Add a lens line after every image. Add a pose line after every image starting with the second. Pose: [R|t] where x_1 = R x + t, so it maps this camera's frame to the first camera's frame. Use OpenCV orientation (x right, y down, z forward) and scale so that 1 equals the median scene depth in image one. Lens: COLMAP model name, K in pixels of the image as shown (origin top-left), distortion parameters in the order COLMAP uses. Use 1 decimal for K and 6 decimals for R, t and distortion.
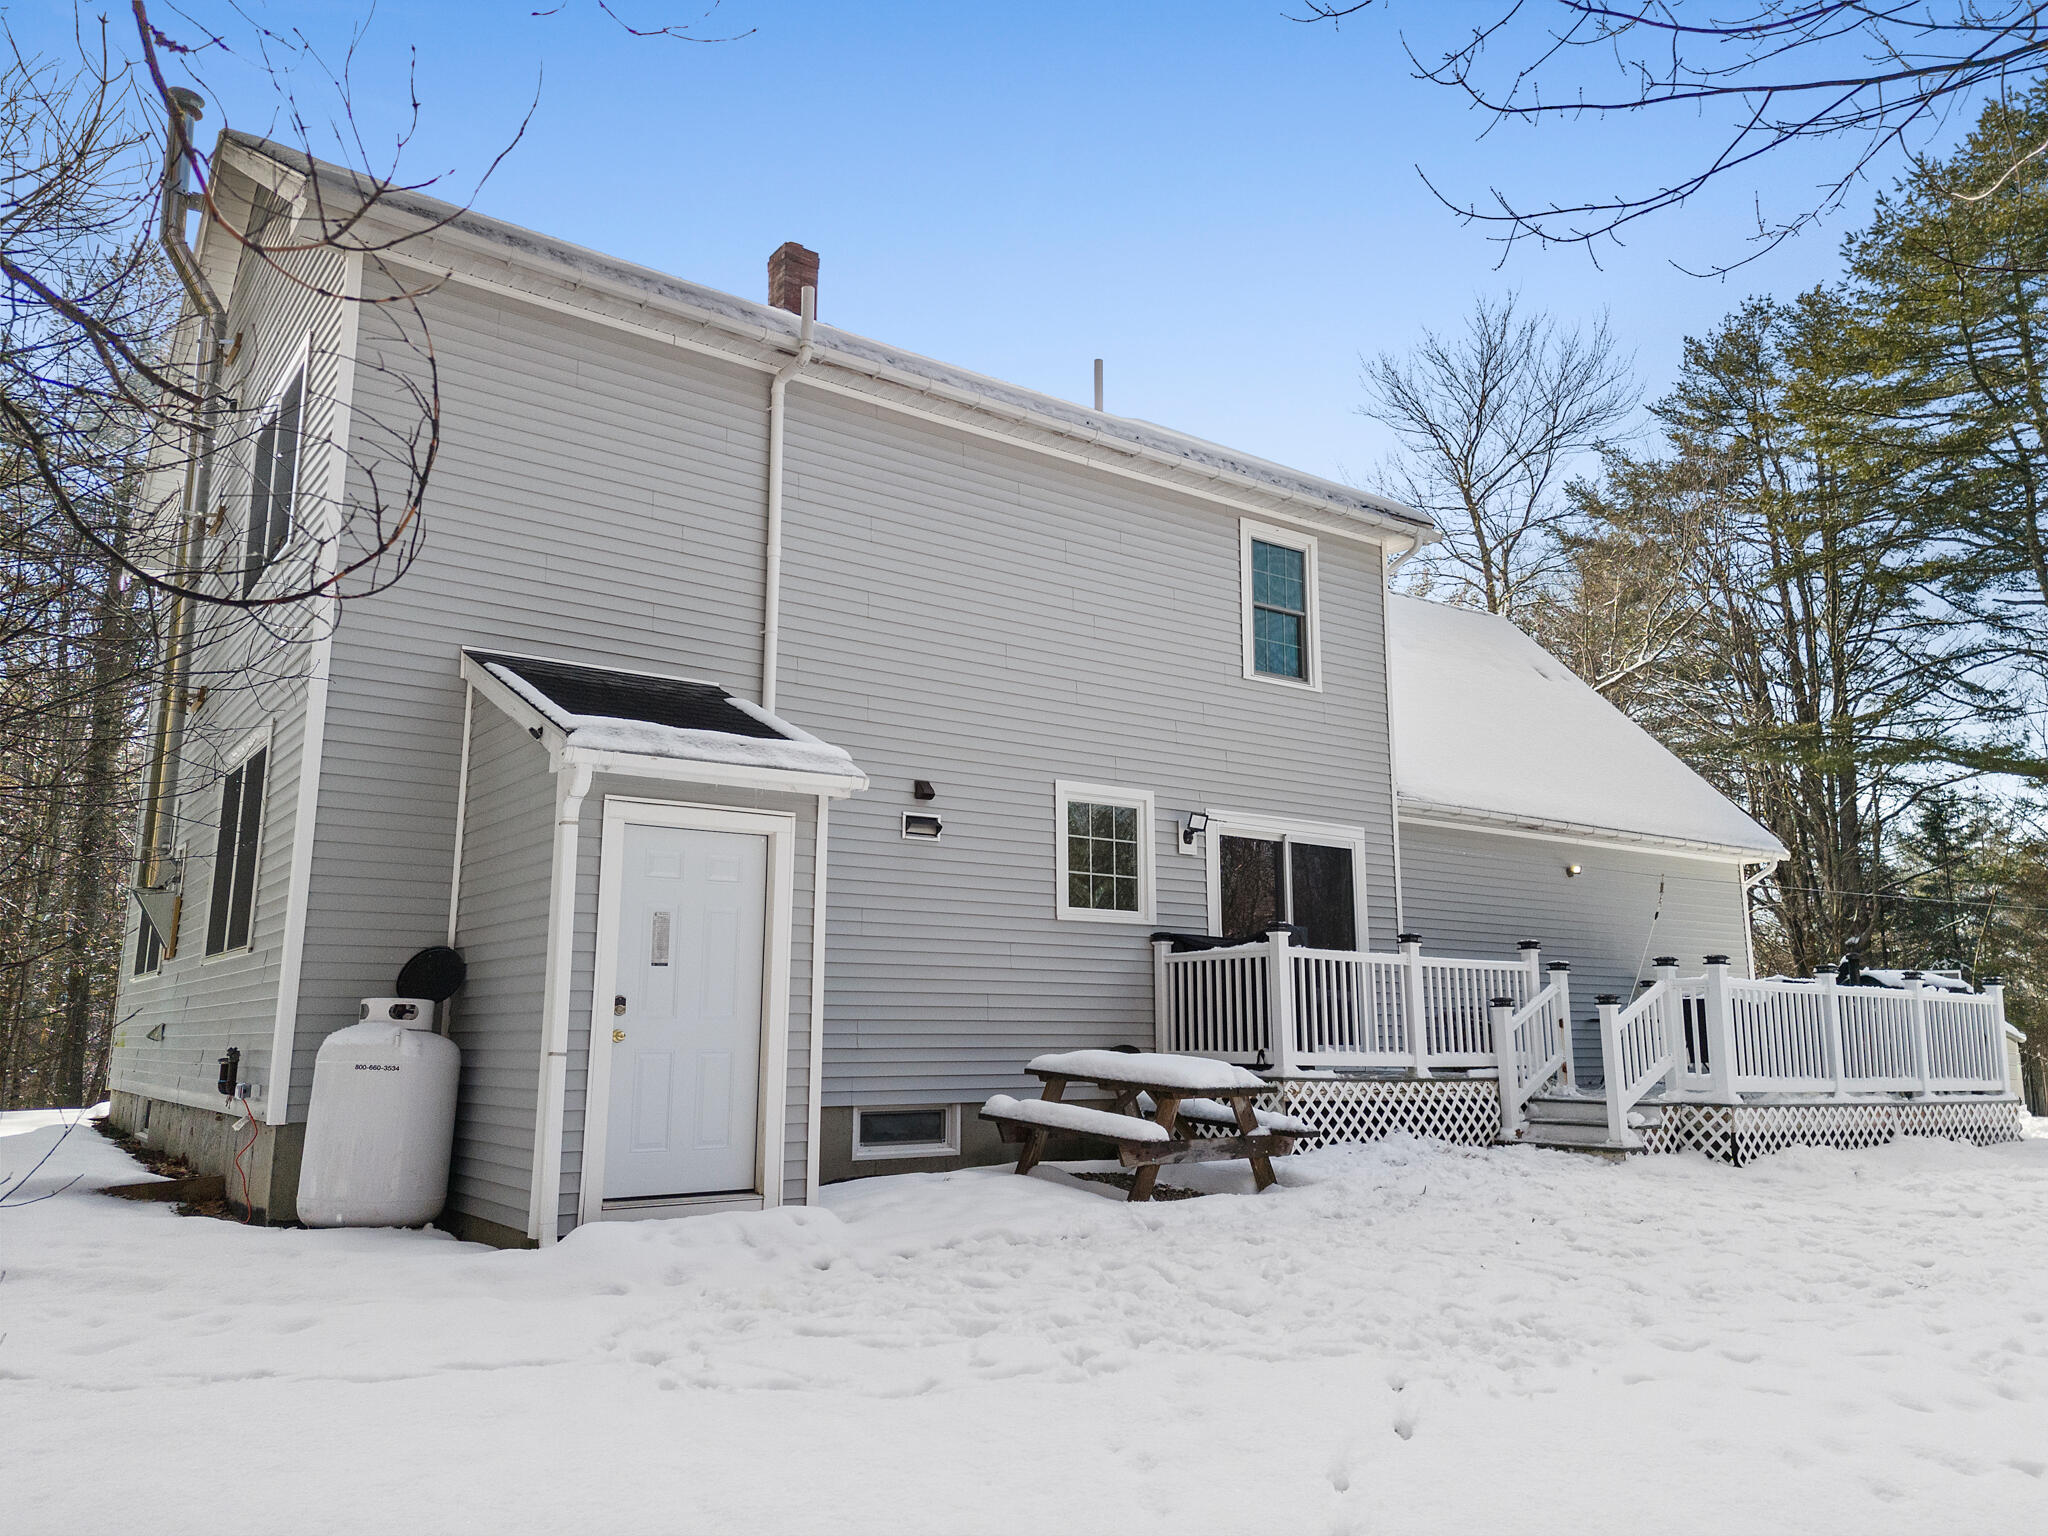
lens RADIAL K [[1476.1, 0, 1019.9], [0, 1476.1, 733.6], [0, 0, 1]] dist [0.026730, -0.006209]
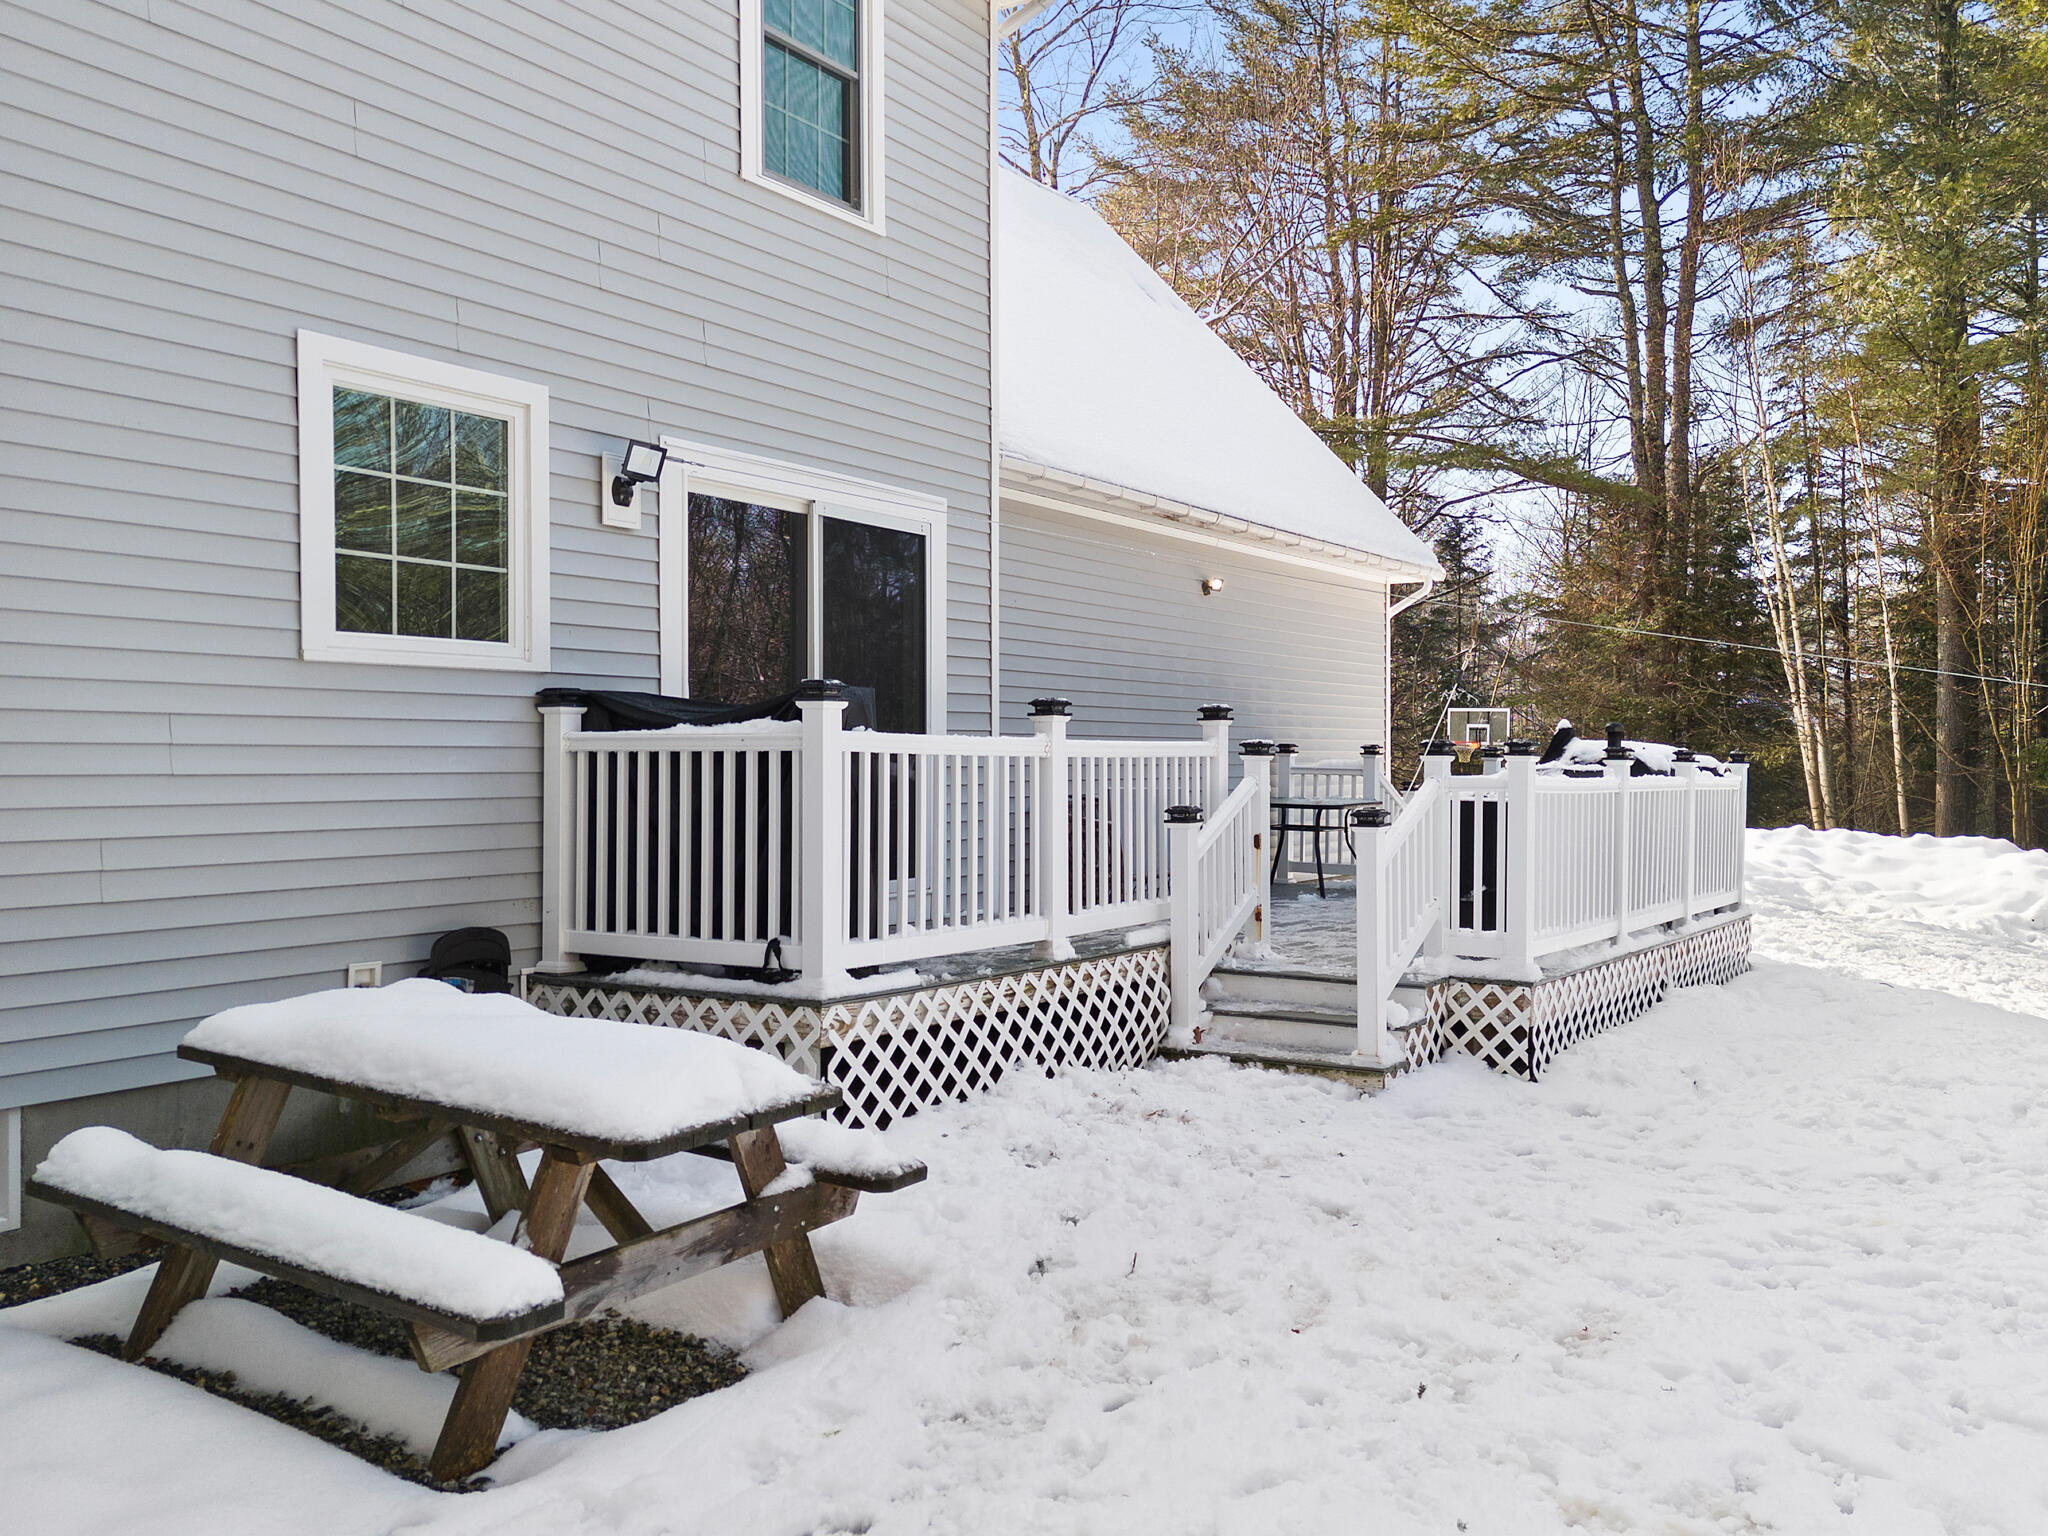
lens RADIAL K [[1591.9, 0, 1115.2], [0, 1591.9, 750.0], [0, 0, 1]] dist [0.128817, -0.094449]
pose [[0.912566, -0.001876, 0.408925, 0.047904], [-0.083502, 0.978065, 0.190831, 0.041343], [-0.400314, -0.208292, 0.892392, 0.476822]]
